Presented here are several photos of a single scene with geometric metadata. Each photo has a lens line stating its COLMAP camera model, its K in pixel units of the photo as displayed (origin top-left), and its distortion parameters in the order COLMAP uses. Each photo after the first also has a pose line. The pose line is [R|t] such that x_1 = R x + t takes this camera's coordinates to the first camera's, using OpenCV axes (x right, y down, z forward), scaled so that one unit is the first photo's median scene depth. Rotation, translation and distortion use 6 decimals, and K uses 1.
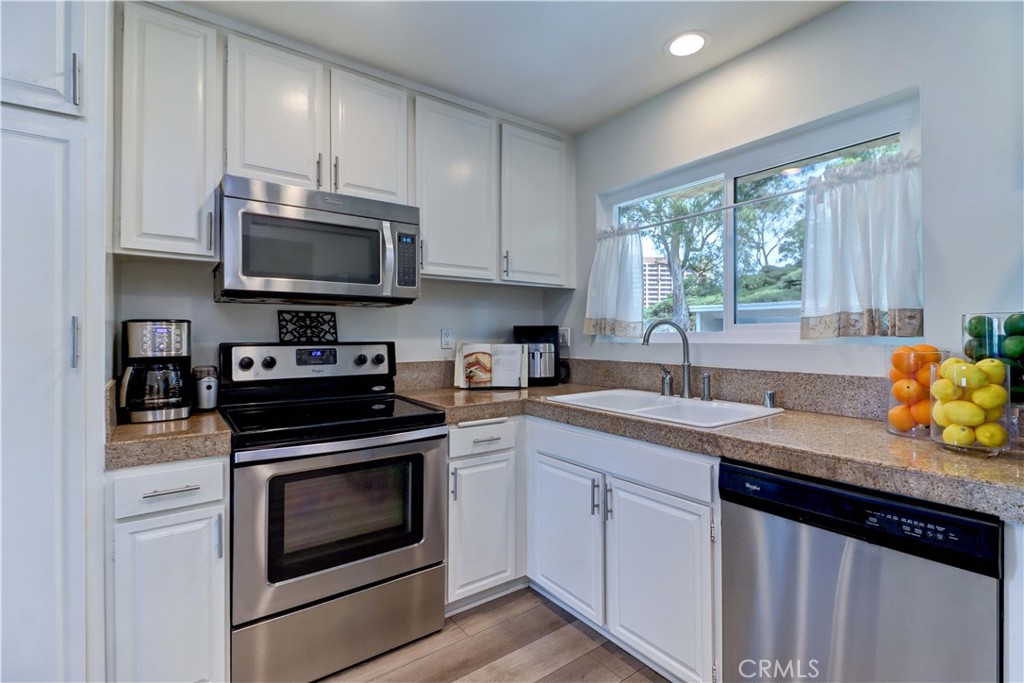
lens RADIAL K [[475.8, 0, 519.4], [0, 475.8, 332.9], [0, 0, 1]] dist [0.015602, -0.000364]
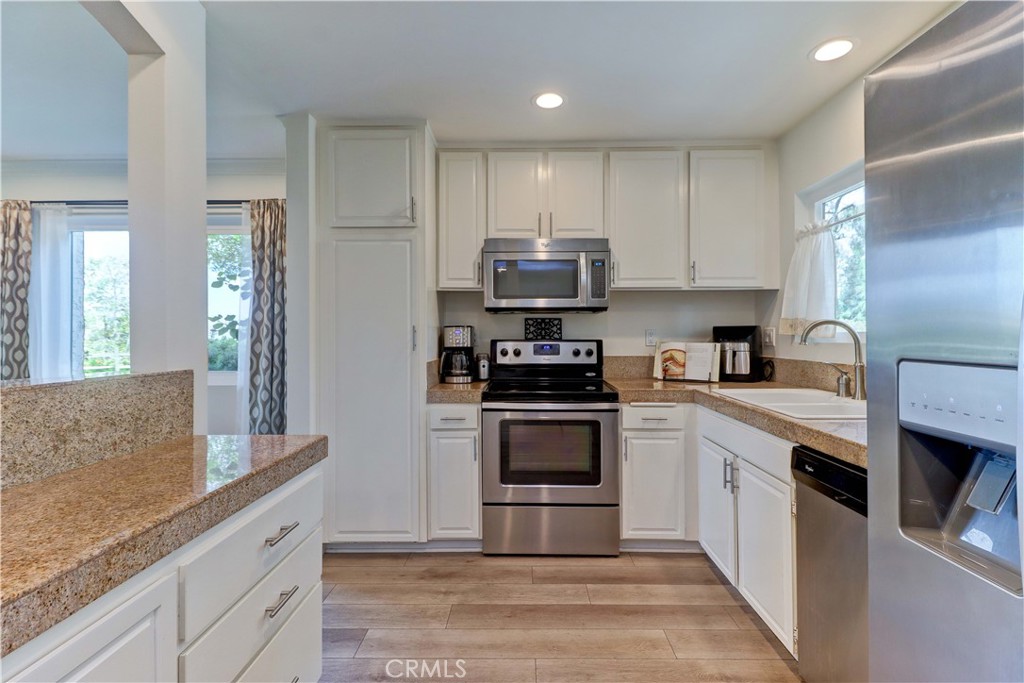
lens RADIAL K [[476.3, 0, 517.7], [0, 476.3, 334.5], [0, 0, 1]] dist [0.004999, -0.000640]
pose [[0.790063, 0.001126, -0.613024, 0.393676], [0.001669, 0.999991, 0.003987, -0.001608], [0.613023, -0.004173, 0.790054, -0.196560]]
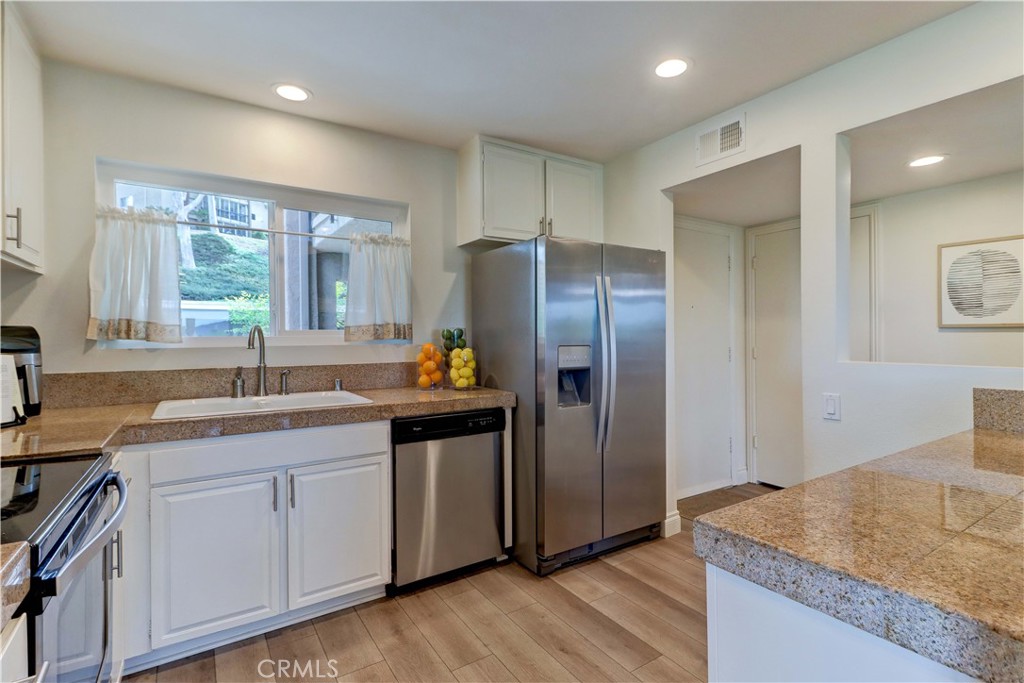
lens RADIAL K [[487.8, 0, 515.4], [0, 487.8, 335.2], [0, 0, 1]] dist [0.007934, -0.001072]
pose [[0.063750, 0.006183, 0.997947, -0.735939], [0.001666, 0.999979, -0.006302, 0.003338], [-0.997965, 0.002064, 0.063738, 0.340968]]
